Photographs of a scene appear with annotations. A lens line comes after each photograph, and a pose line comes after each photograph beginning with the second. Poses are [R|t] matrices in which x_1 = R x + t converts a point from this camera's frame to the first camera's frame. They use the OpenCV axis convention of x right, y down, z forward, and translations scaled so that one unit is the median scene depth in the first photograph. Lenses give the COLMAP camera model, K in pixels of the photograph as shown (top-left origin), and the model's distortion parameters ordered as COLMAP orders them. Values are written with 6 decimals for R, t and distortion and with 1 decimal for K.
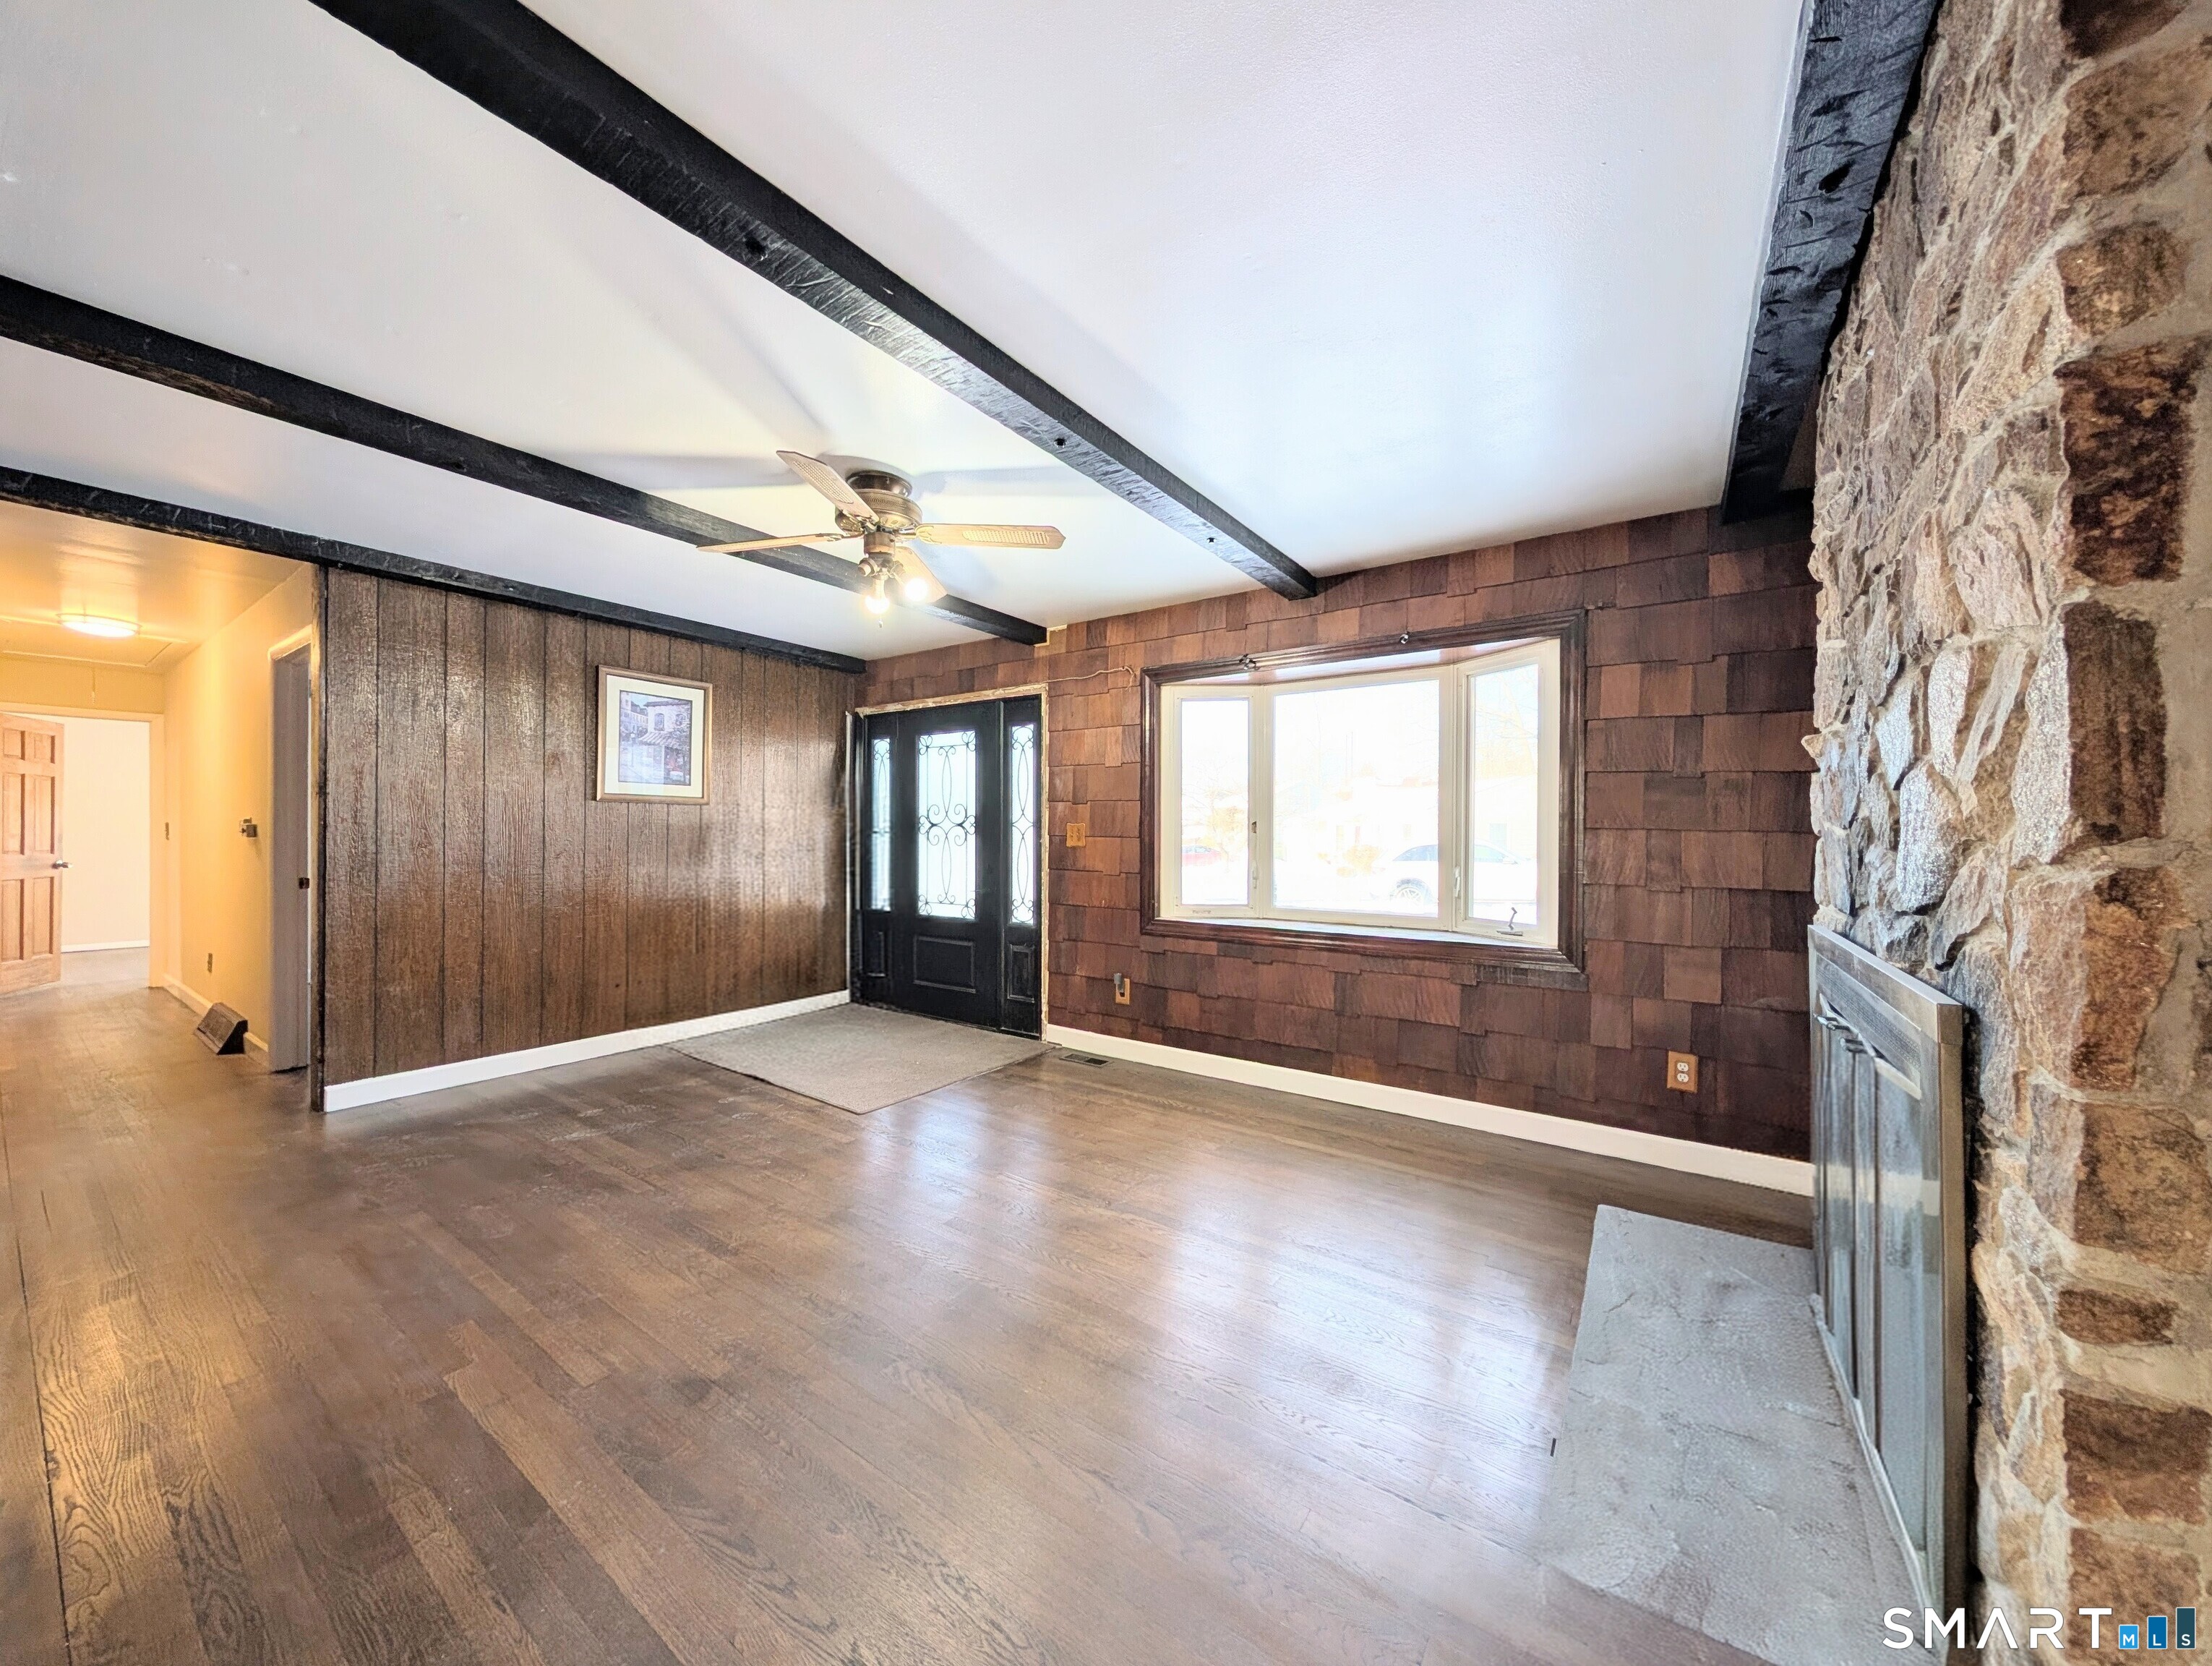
lens RADIAL K [[797.6, 0, 1092.6], [0, 797.6, 836.9], [0, 0, 1]] dist [0.000978, 0.000120]
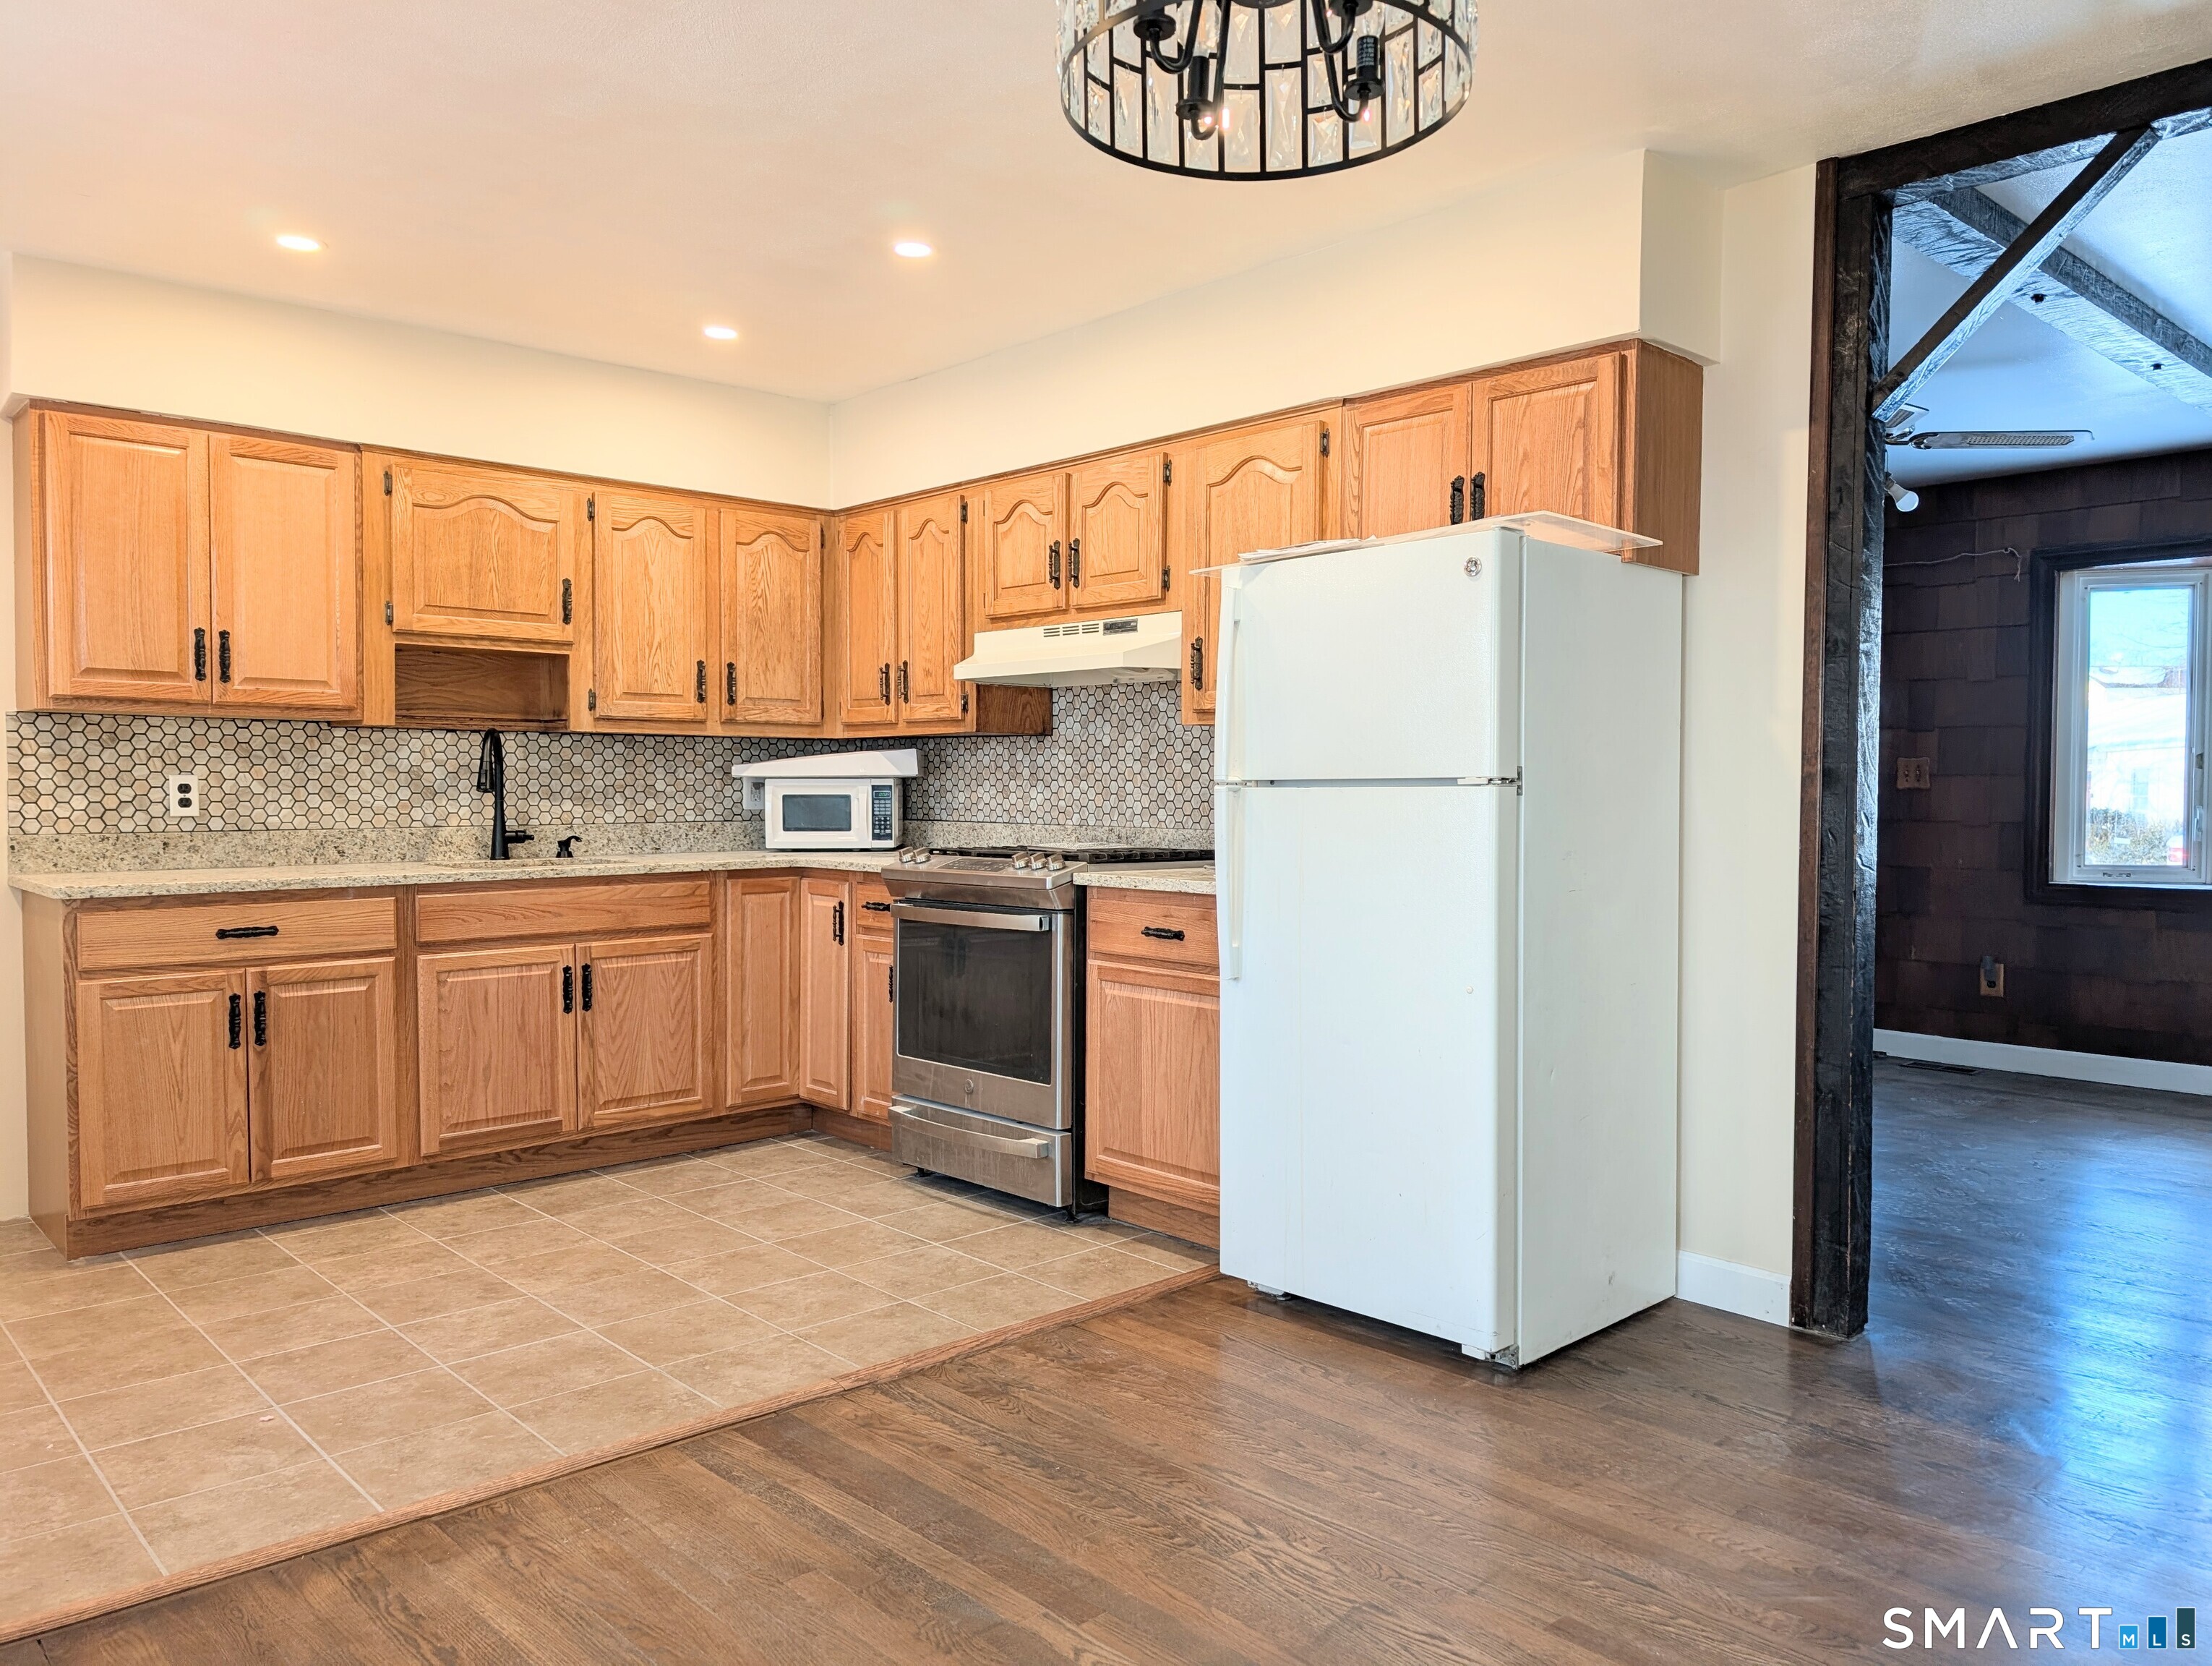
lens RADIAL K [[1576.7, 0, 1101.4], [0, 1576.7, 851.3], [0, 0, 1]] dist [0.036669, -0.035328]
pose [[0.978492, 0.006335, -0.206187, -0.615265], [0.000325, 0.999480, 0.032251, 0.029483], [0.206284, -0.031624, 0.977981, -0.827406]]
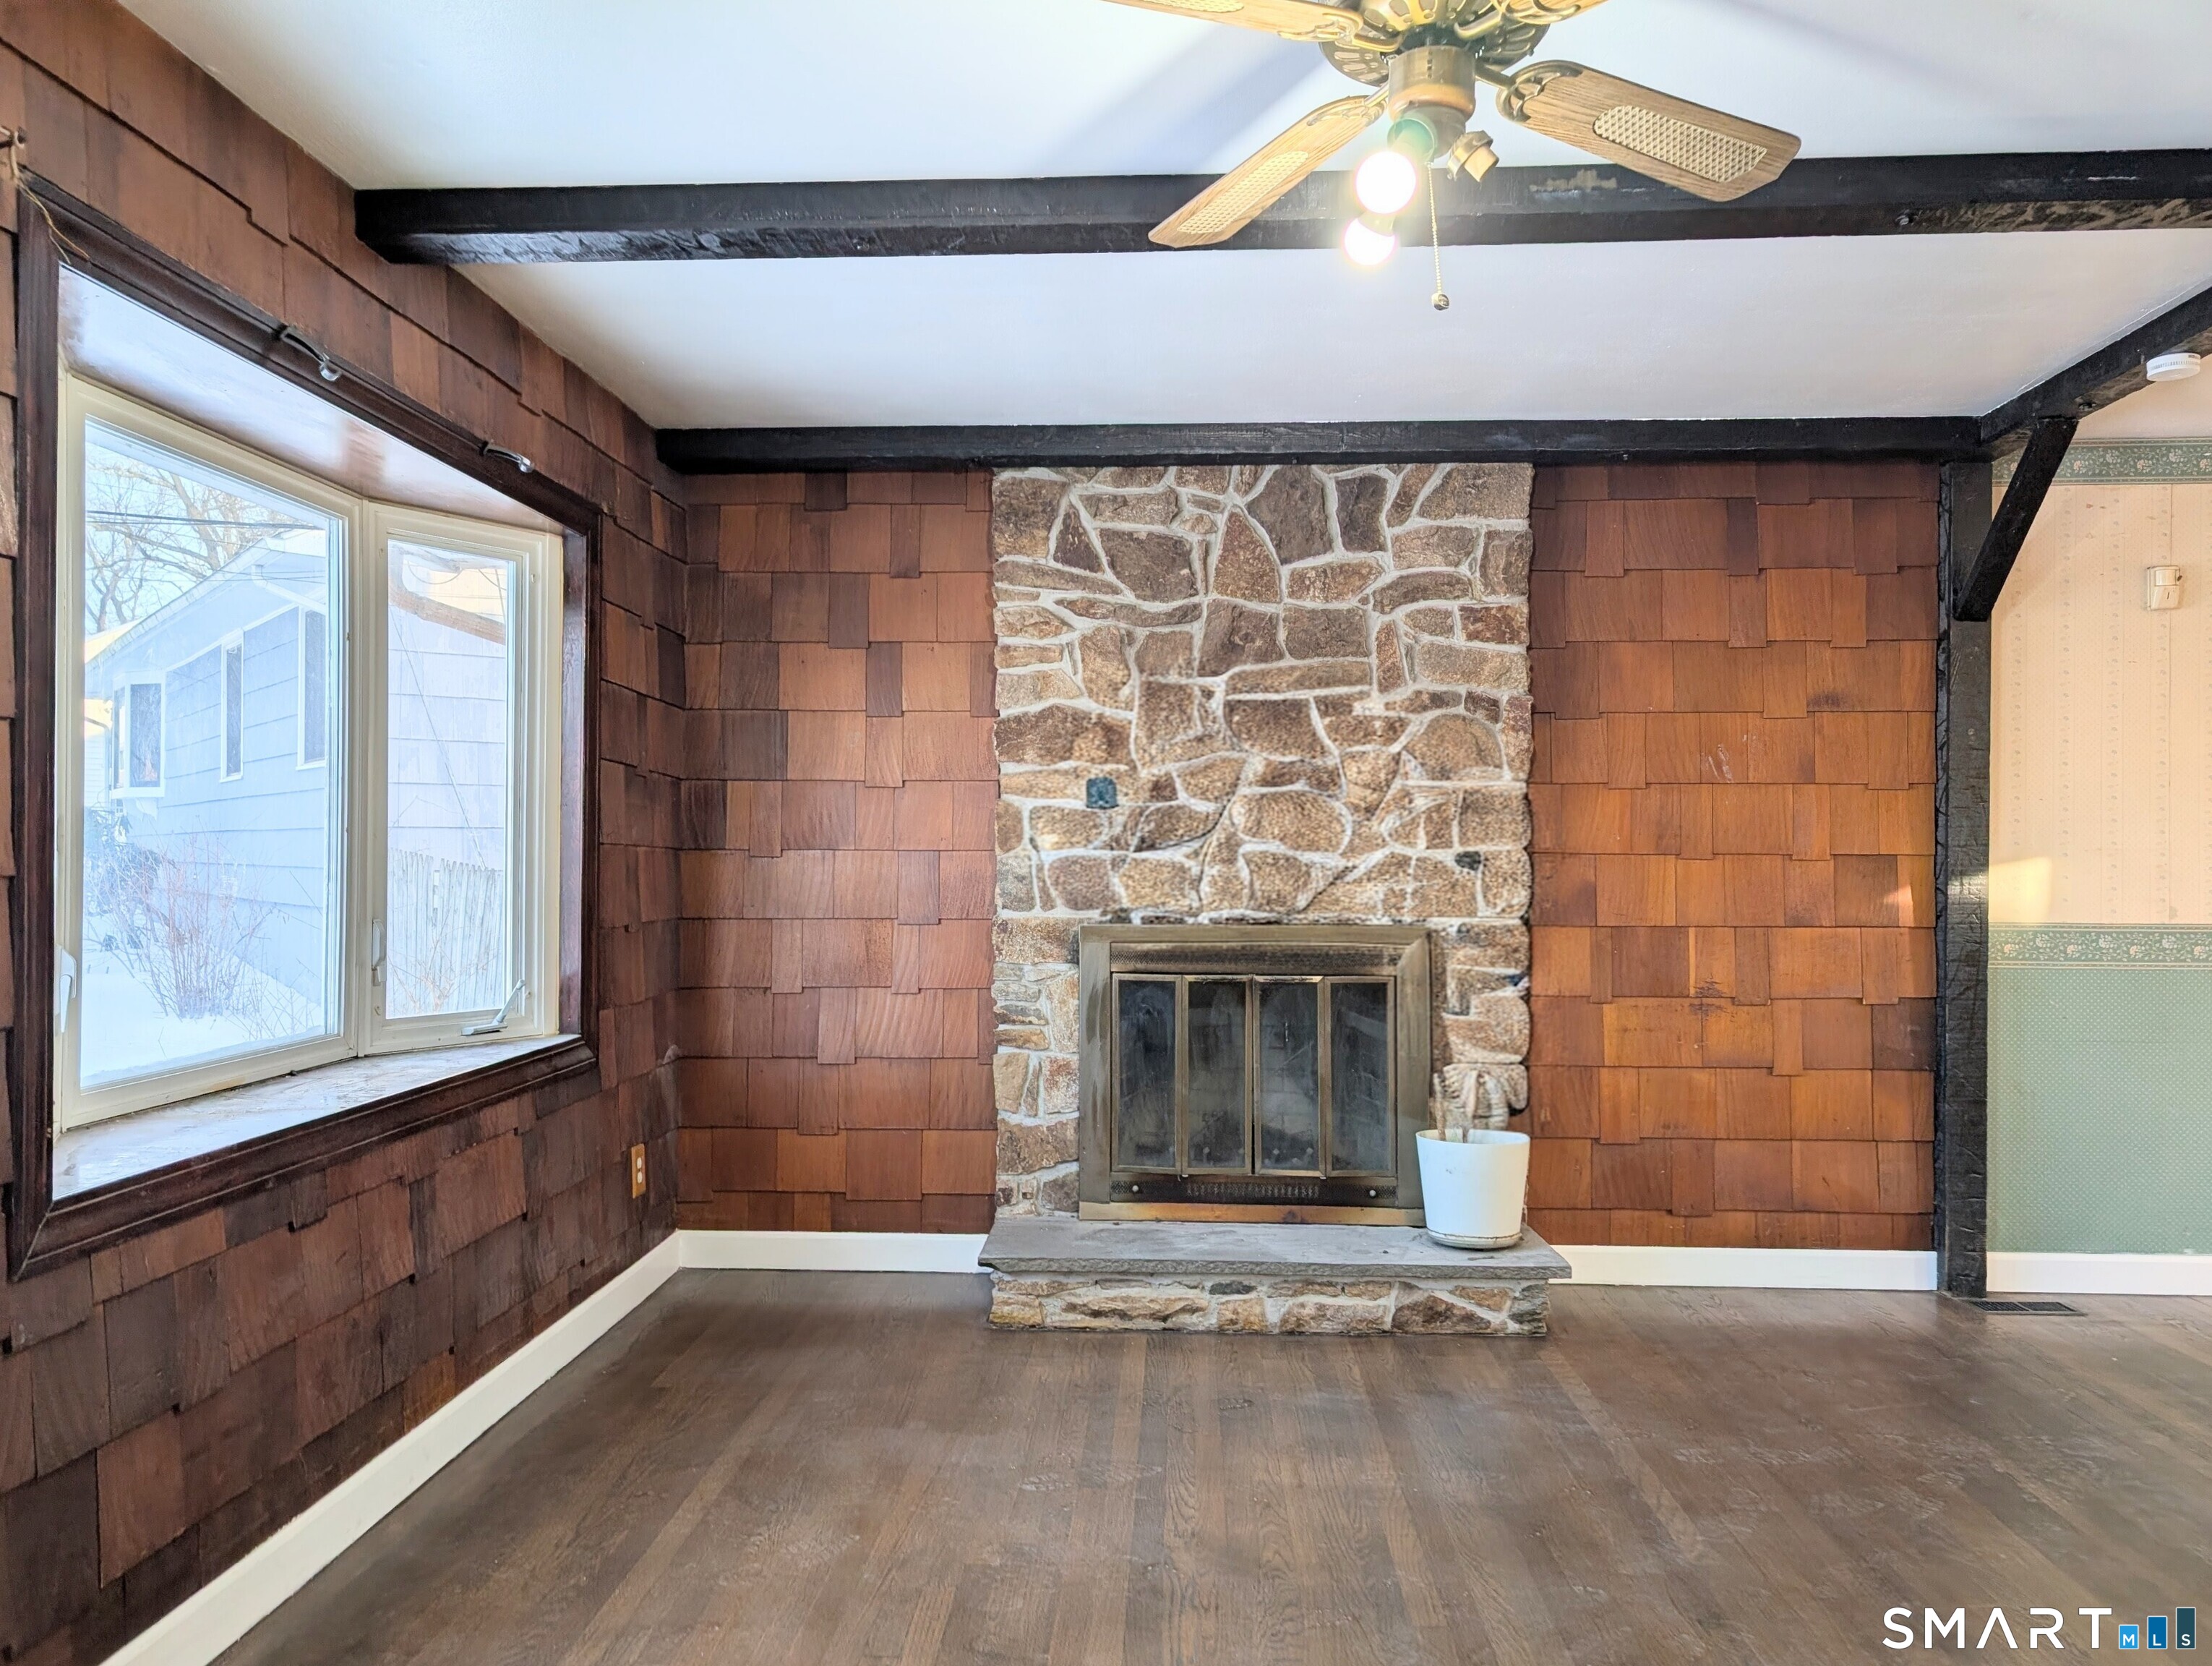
lens RADIAL K [[1576.7, 0, 1111.4], [0, 1576.7, 843.0], [0, 0, 1]] dist [0.036669, -0.035328]
pose [[-0.548211, 0.001132, 0.836339, -0.649501], [0.004996, 0.999986, 0.001921, -0.010088], [-0.836325, 0.005232, -0.548209, 1.245090]]
